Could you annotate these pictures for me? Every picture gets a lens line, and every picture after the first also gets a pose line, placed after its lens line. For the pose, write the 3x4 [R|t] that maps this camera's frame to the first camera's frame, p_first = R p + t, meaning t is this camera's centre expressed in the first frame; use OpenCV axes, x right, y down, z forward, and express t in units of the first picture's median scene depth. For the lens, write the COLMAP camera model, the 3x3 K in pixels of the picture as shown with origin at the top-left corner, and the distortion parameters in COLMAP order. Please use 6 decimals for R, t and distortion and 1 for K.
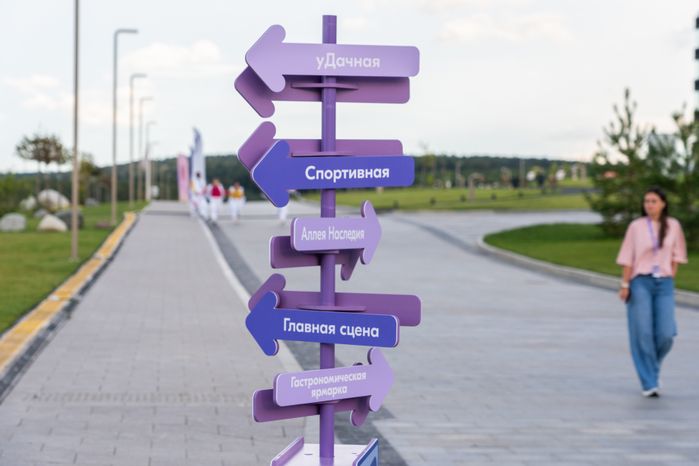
lens RADIAL K [[1669.0, 0, 349.3], [0, 1669.0, 232.8], [0, 0, 1]] dist [0.040048, 0.000000]
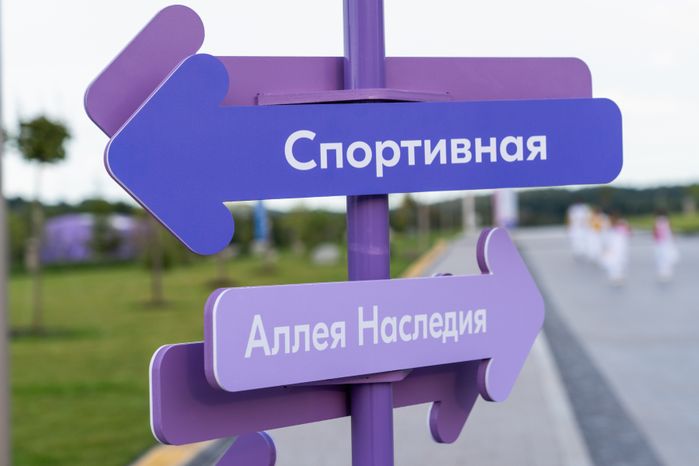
lens RADIAL K [[1543.1, 0, 350.0], [0, 1543.1, 232.4], [0, 0, 1]] dist [-0.020612, 0.000000]
pose [[0.980004, -0.025368, -0.197353, 0.047655], [0.022078, 0.999578, -0.018853, -0.012902], [0.197748, 0.014119, 0.980151, 0.683293]]
